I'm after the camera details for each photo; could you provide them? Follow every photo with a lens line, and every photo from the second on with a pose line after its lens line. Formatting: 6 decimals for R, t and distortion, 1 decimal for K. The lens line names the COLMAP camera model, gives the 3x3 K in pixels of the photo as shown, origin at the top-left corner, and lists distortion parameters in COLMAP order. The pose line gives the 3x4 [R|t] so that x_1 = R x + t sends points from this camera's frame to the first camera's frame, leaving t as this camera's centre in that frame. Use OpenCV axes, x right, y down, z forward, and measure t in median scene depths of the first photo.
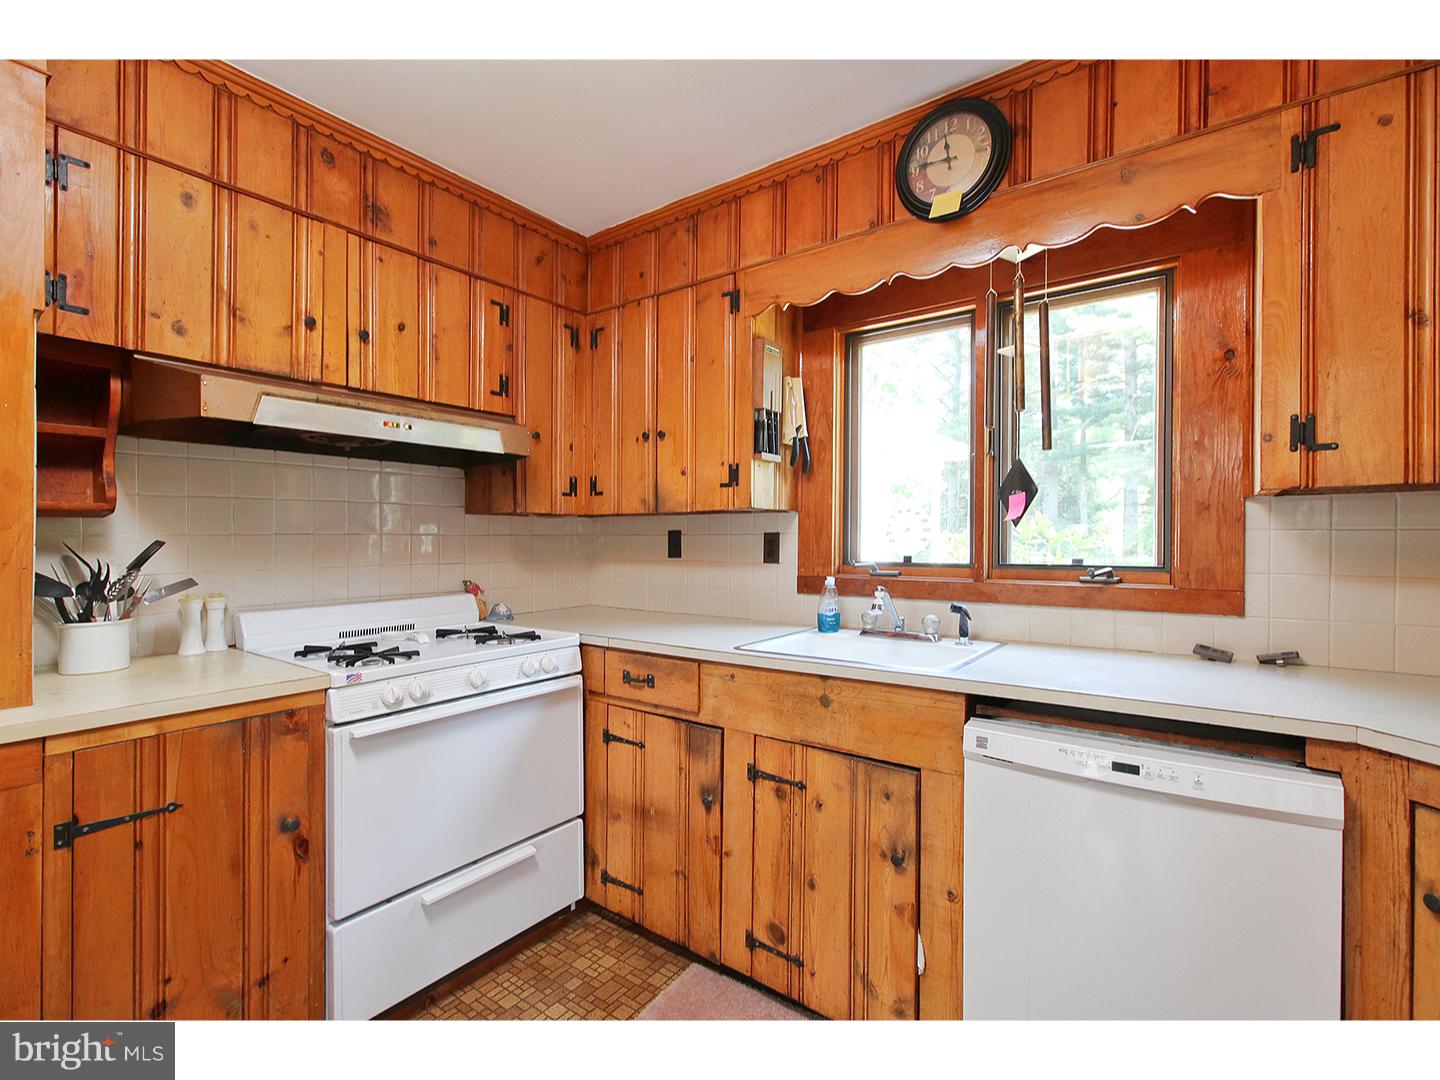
lens RADIAL K [[666.3, 0, 709.8], [0, 666.3, 539.1], [0, 0, 1]] dist [-0.004502, 0.000713]
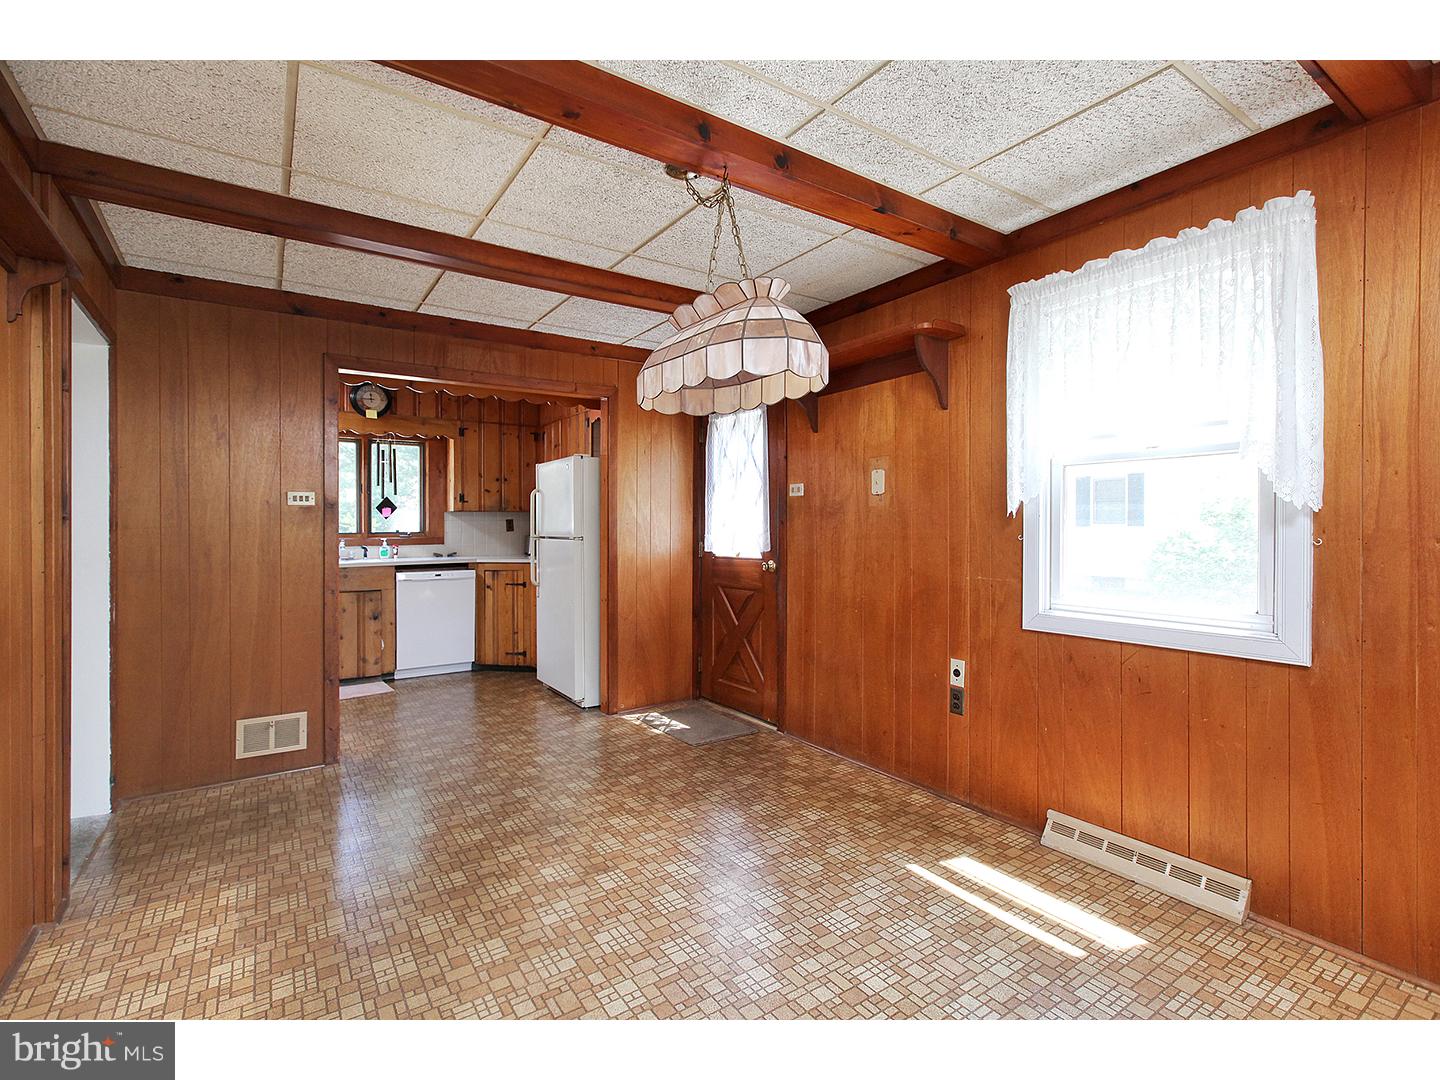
lens RADIAL K [[666.3, 0, 720.9], [0, 666.3, 529.2], [0, 0, 1]] dist [-0.004502, 0.000713]
pose [[0.321351, -0.009189, 0.946915, -2.230469], [0.004006, 0.999957, 0.008344, 0.010233], [-0.946952, 0.001112, 0.321374, -1.659925]]
